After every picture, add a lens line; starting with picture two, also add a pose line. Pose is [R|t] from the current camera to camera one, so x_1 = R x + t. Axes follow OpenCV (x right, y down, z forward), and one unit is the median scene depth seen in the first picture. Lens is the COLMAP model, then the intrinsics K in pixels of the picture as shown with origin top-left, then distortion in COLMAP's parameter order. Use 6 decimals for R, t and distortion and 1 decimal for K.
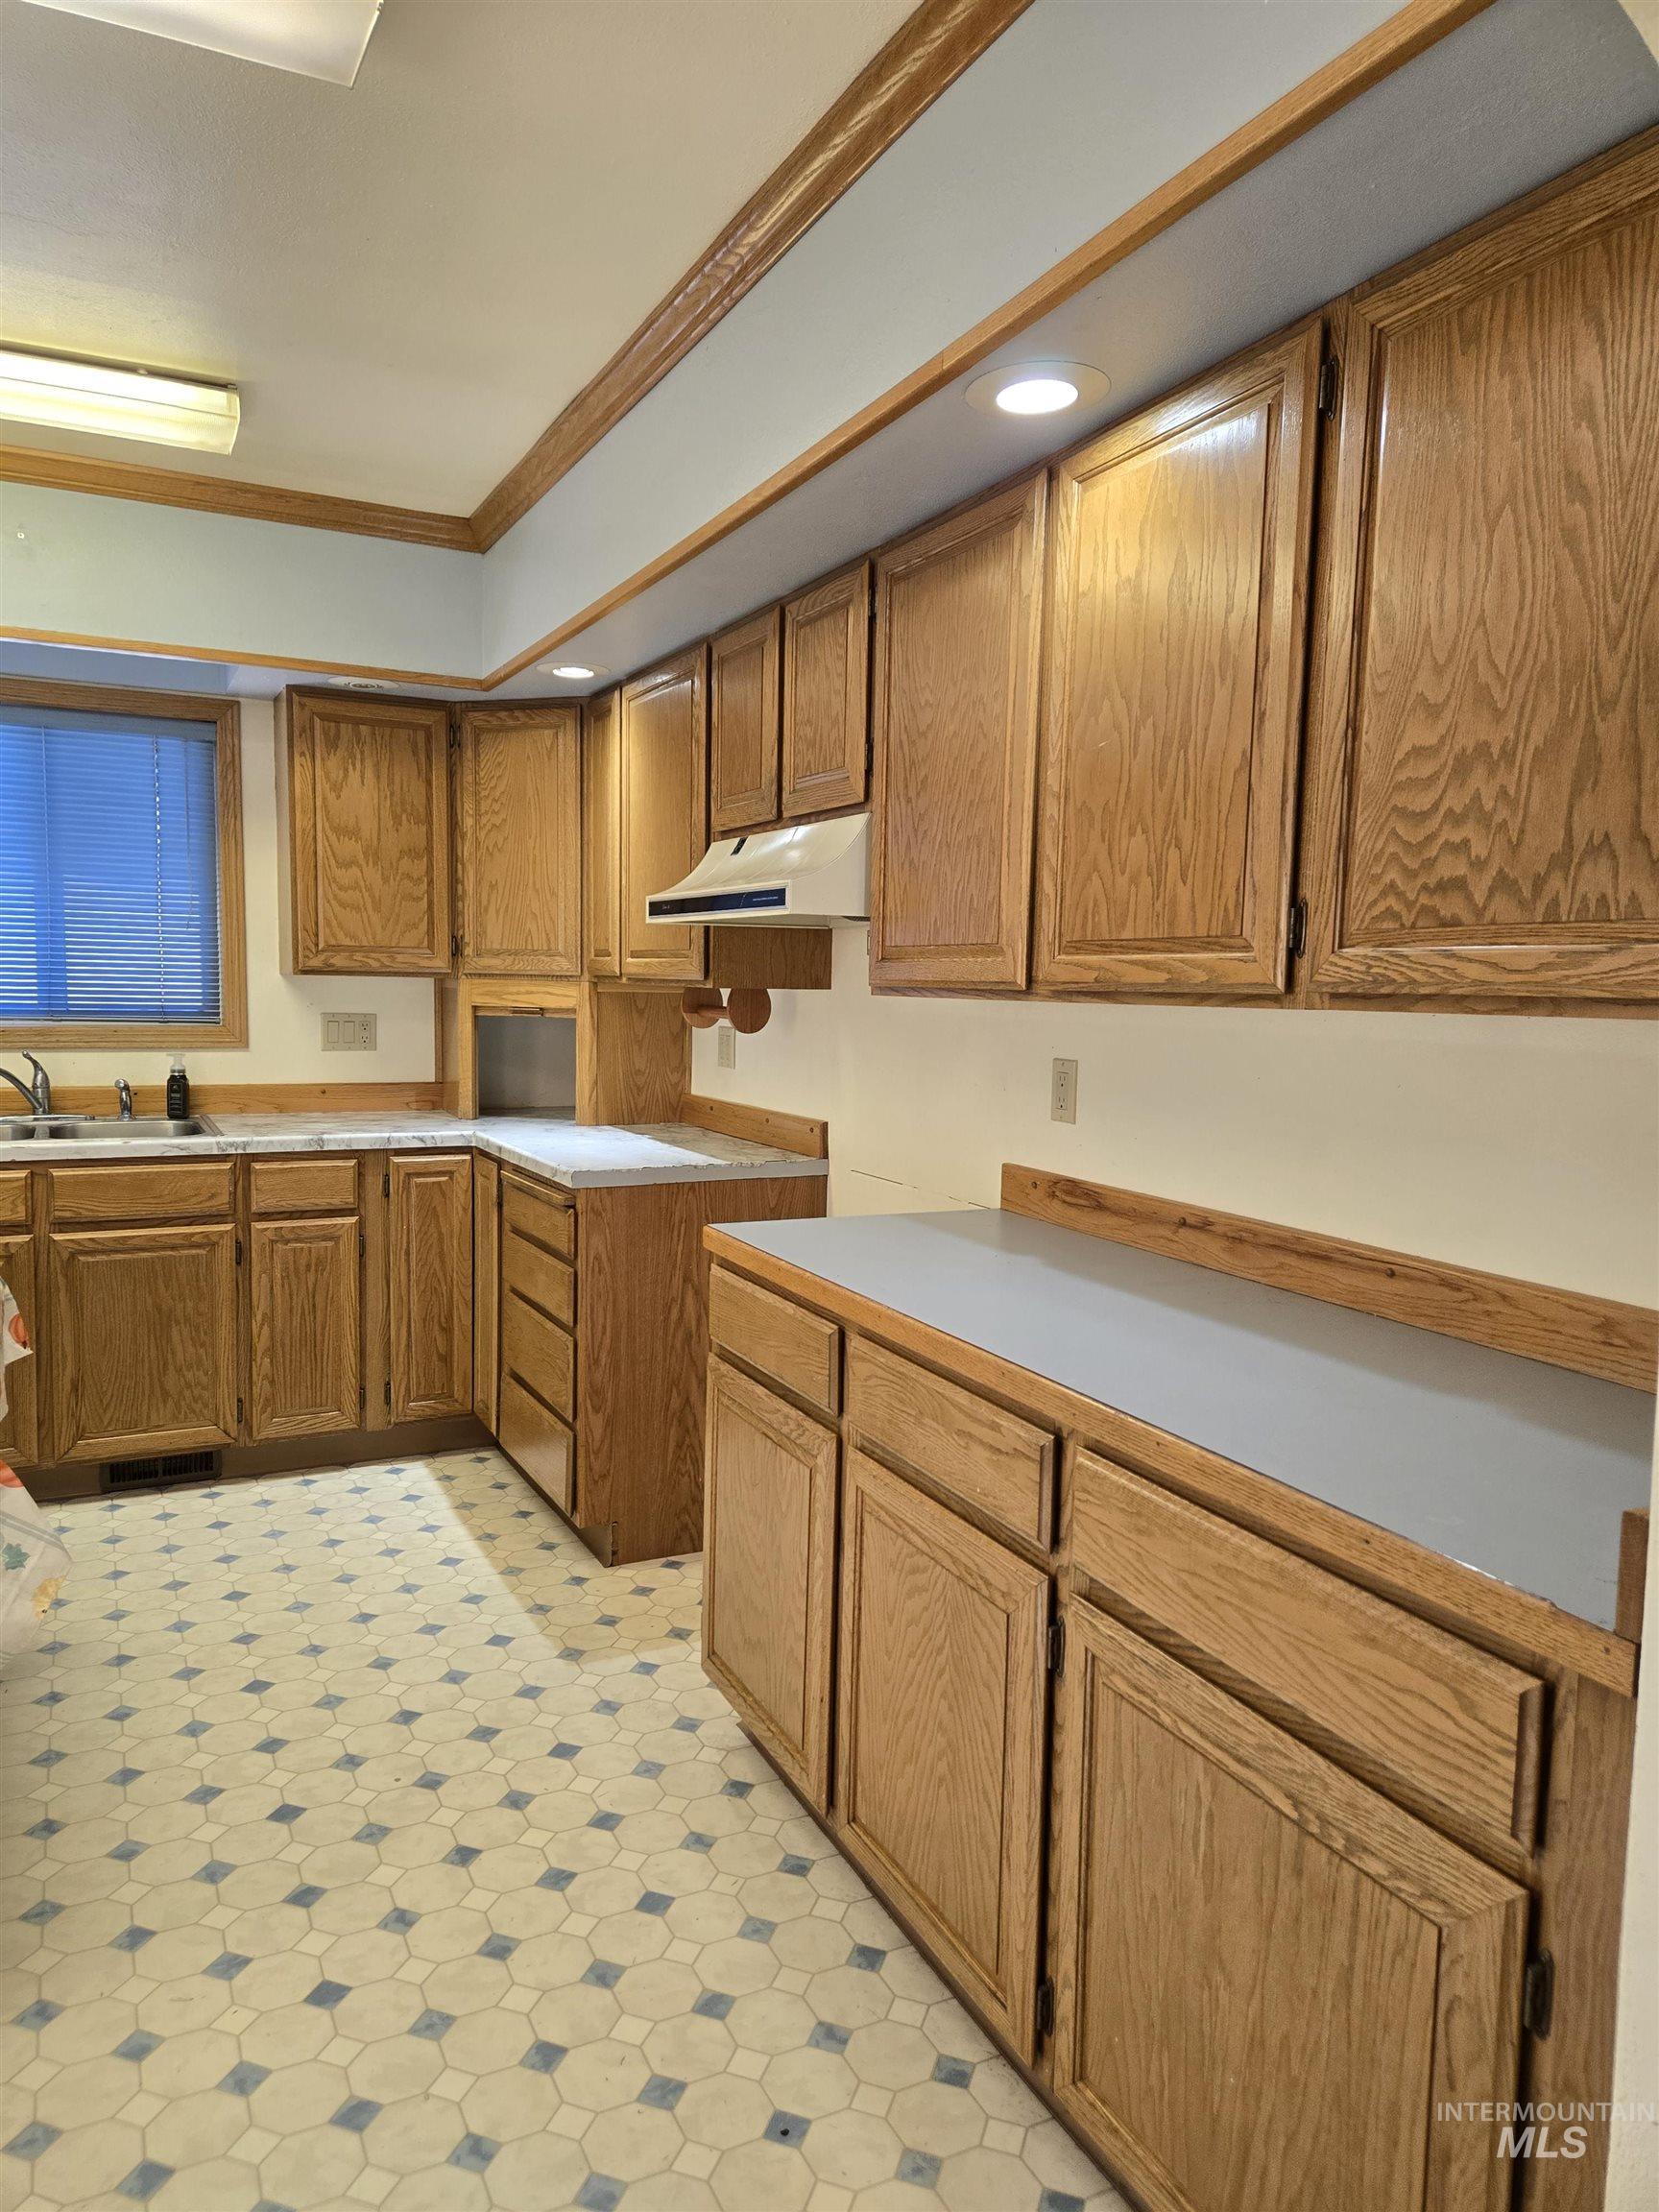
lens RADIAL K [[1420.6, 0, 829.5], [0, 1420.6, 1106.0], [0, 0, 1]] dist [0.074184, -0.058606]
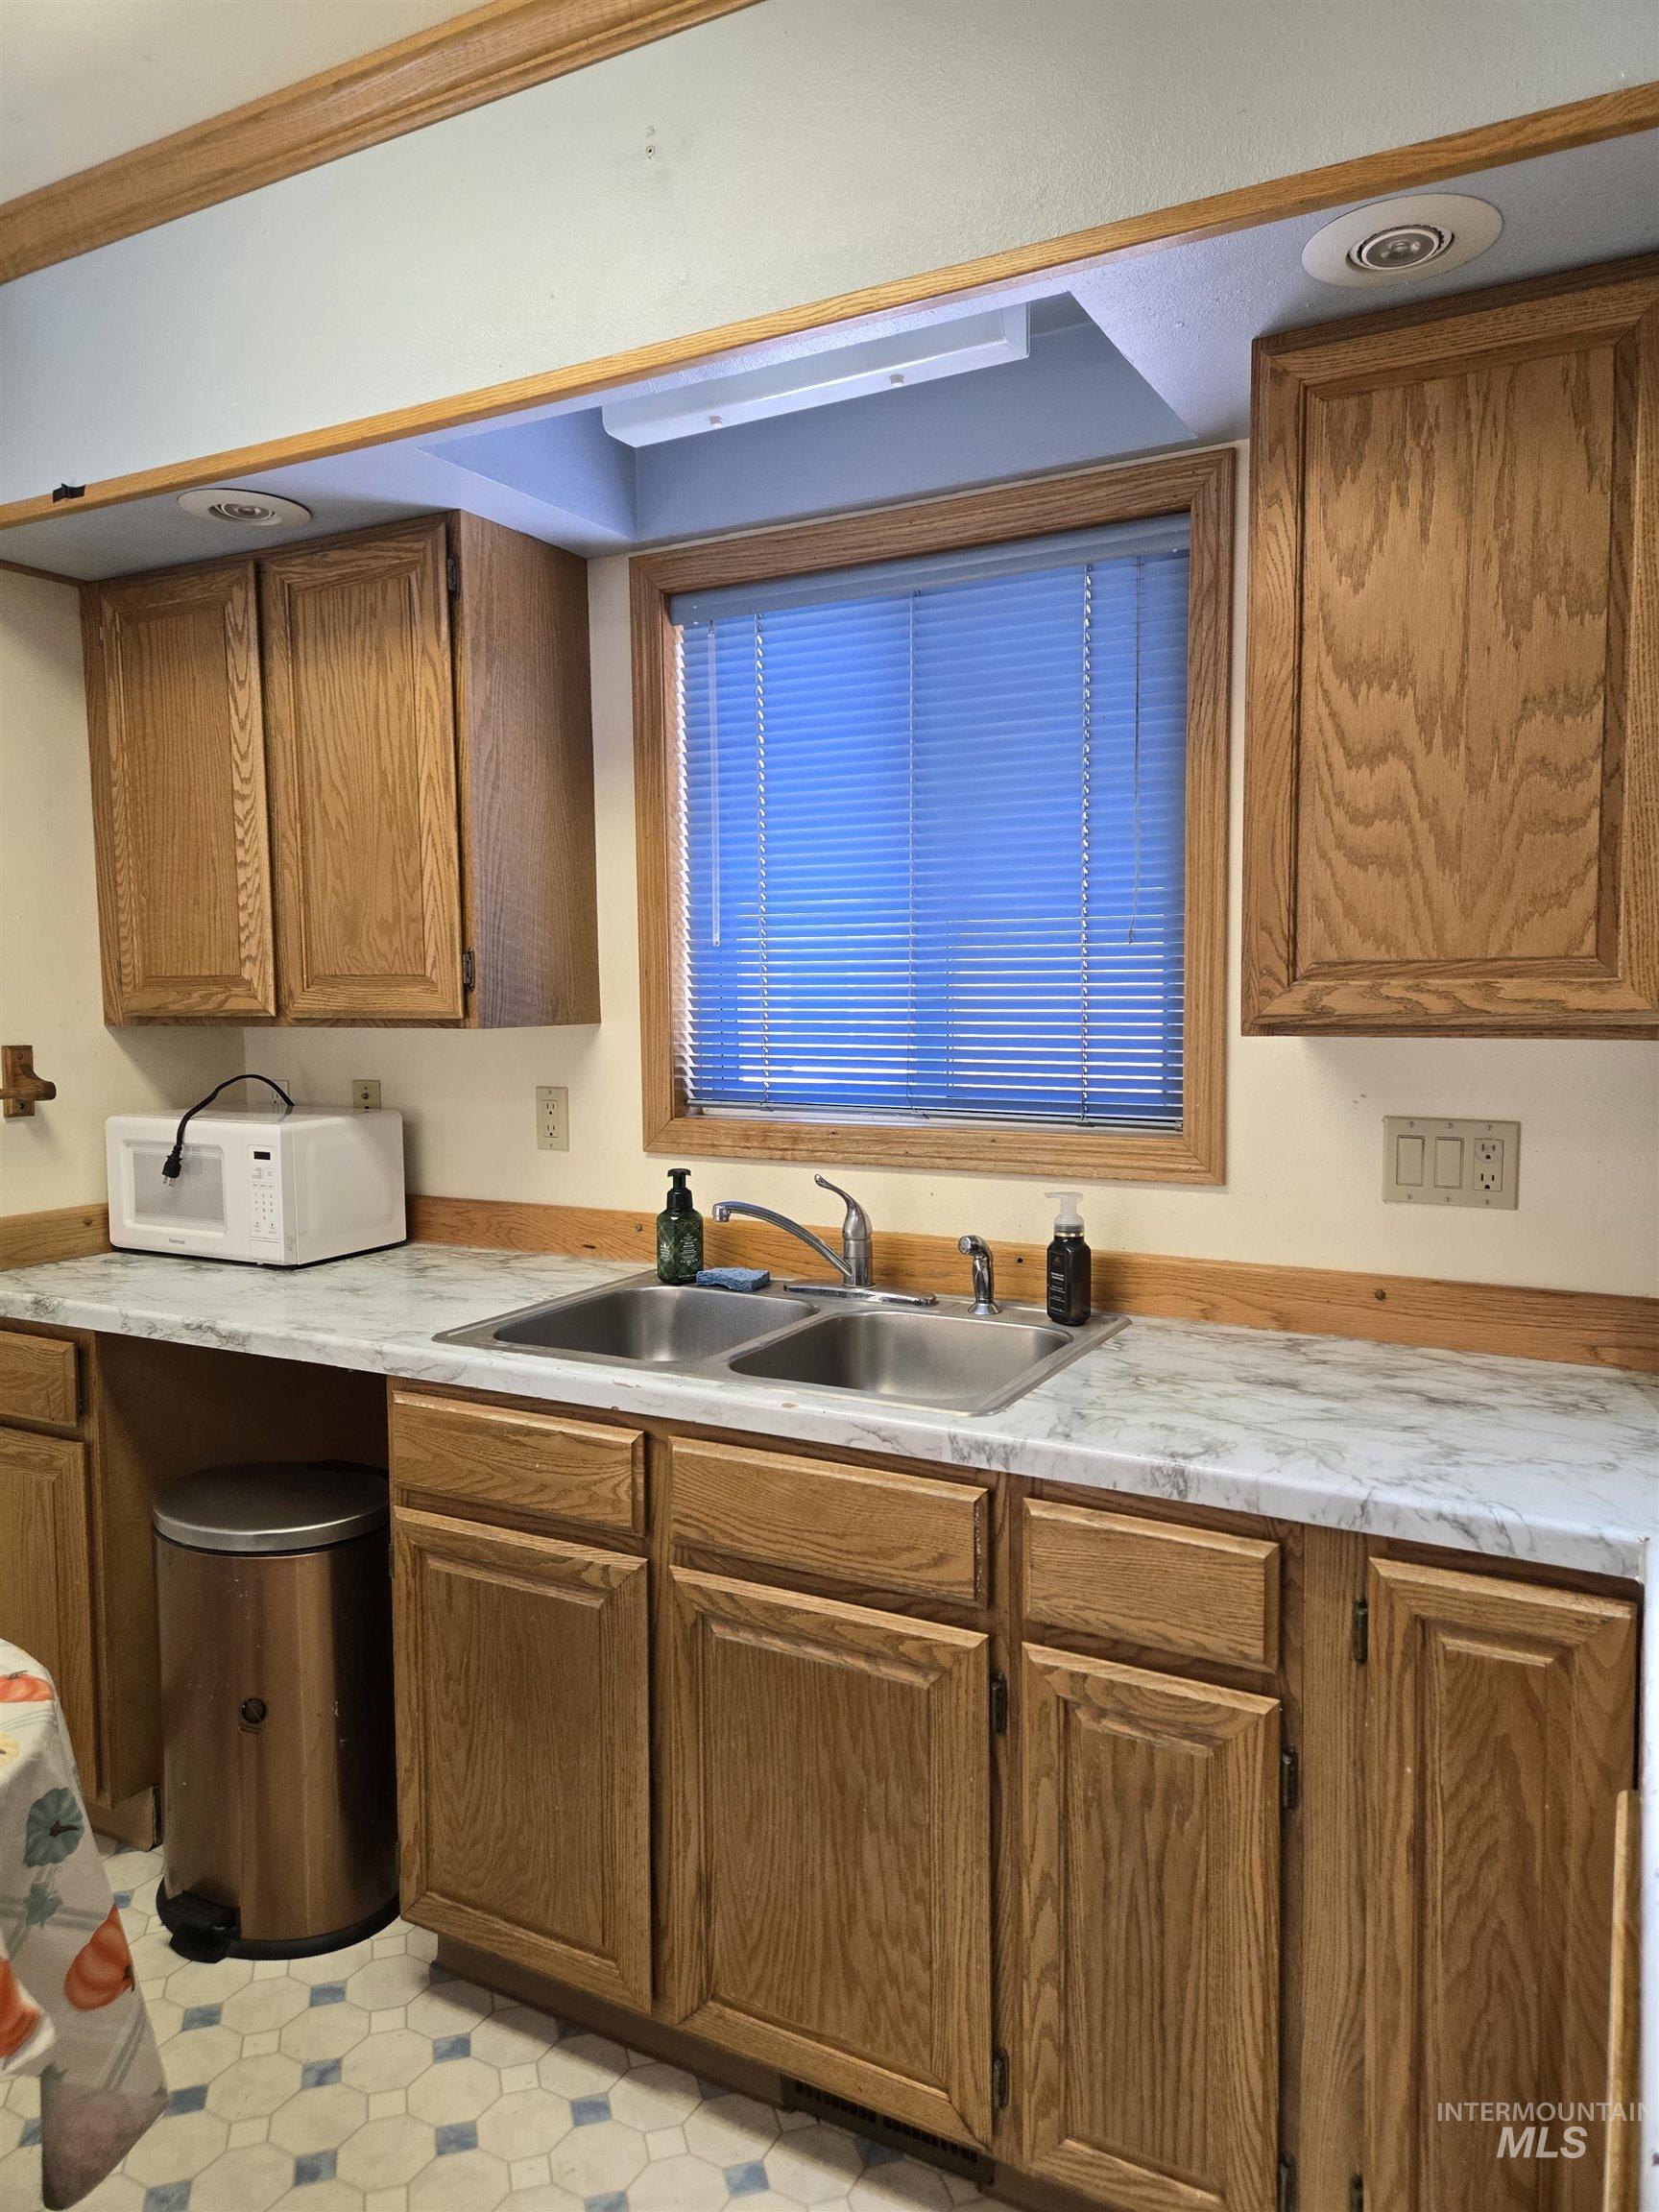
lens RADIAL K [[1420.6, 0, 829.5], [0, 1420.6, 1106.0], [0, 0, 1]] dist [0.074184, -0.058606]
pose [[0.581842, 0.032911, -0.812635, -0.100639], [-0.061870, 0.998077, -0.003877, -0.062840], [0.810945, 0.052534, 0.582759, 0.668782]]
